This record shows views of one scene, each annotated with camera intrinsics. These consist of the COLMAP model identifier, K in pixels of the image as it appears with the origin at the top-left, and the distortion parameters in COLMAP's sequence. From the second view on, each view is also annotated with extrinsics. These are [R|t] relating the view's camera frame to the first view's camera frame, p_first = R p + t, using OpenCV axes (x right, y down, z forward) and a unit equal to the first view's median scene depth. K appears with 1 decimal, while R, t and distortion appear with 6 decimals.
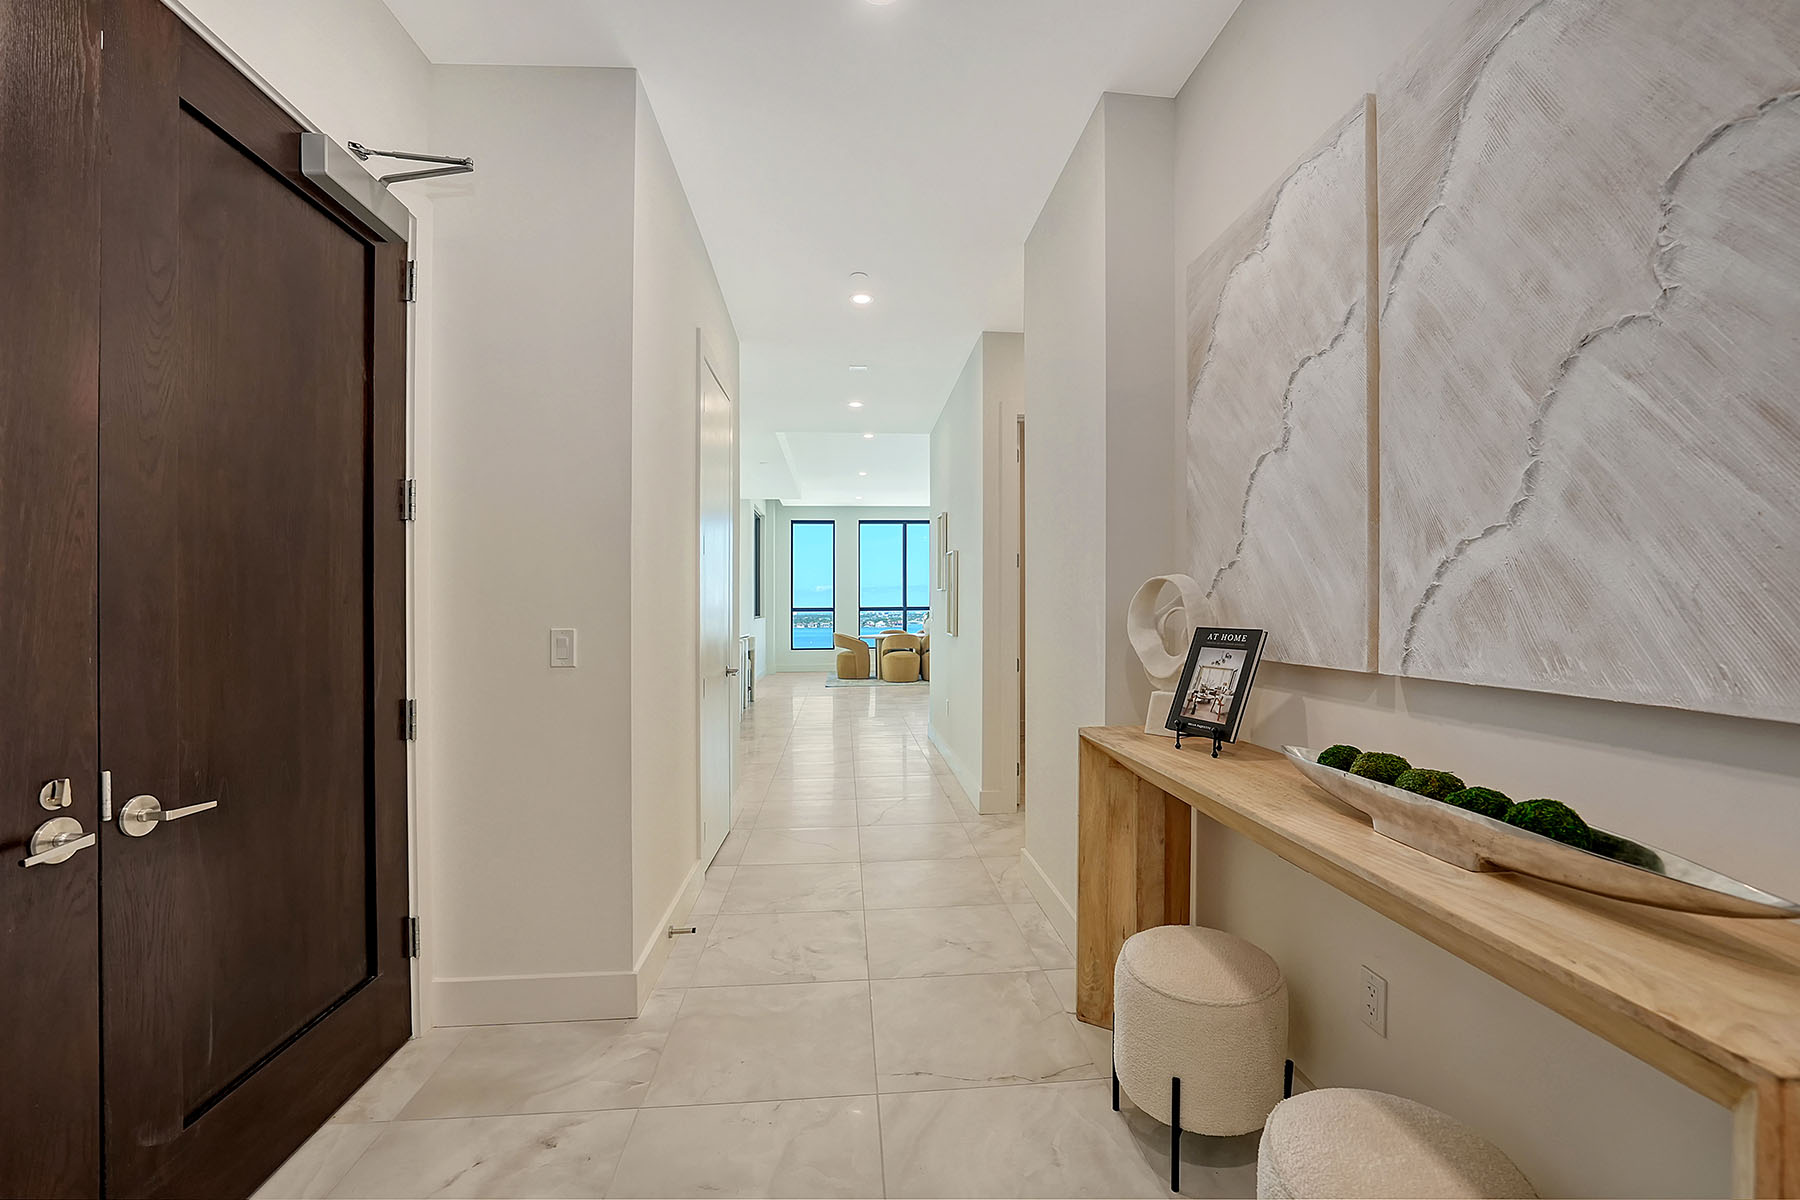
lens RADIAL K [[751.8, 0, 904.6], [0, 751.8, 609.2], [0, 0, 1]] dist [-0.016273, 0.001124]
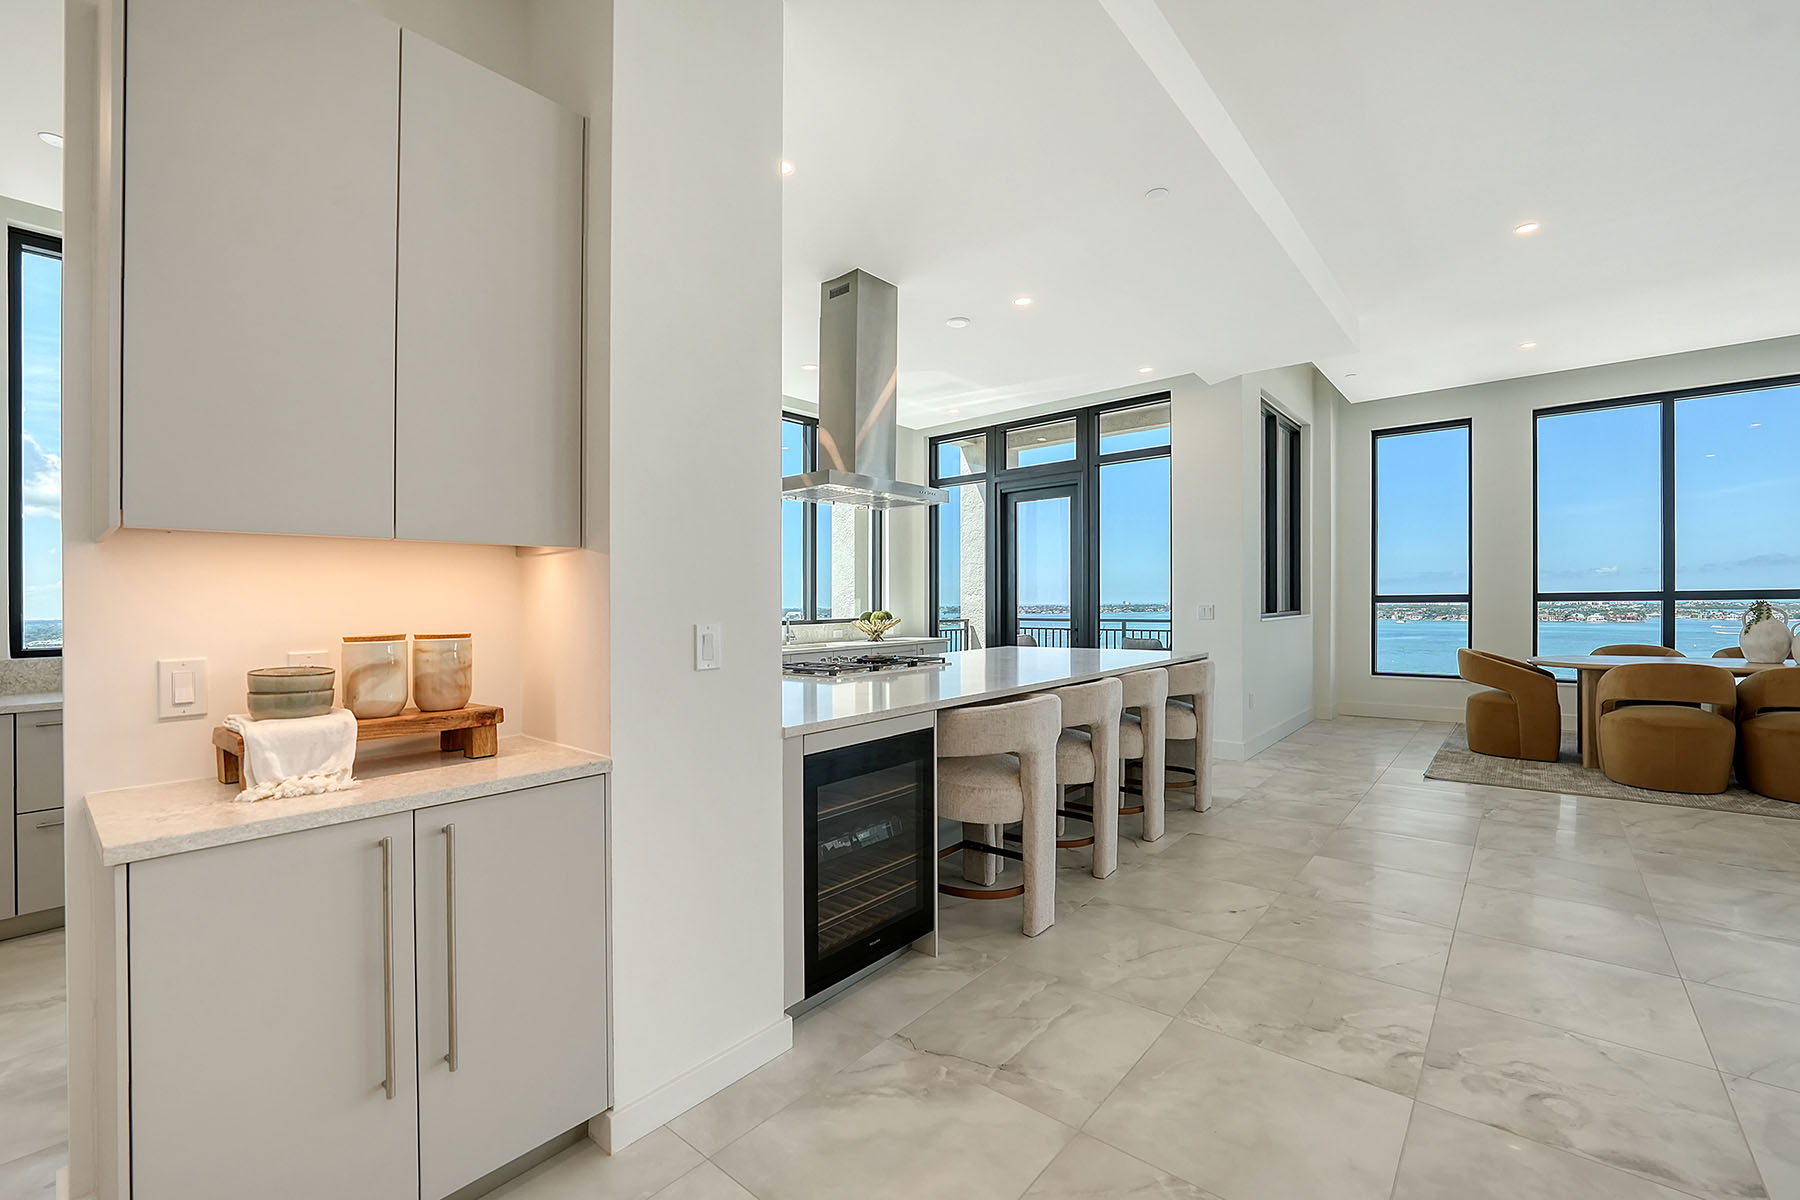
lens RADIAL K [[751.8, 0, 908.8], [0, 751.8, 607.5], [0, 0, 1]] dist [-0.016273, 0.001124]
pose [[0.713268, 0.007670, -0.700849, -0.014194], [0.003859, 0.999882, 0.014870, -0.002158], [0.700881, -0.013311, 0.713154, 0.427391]]
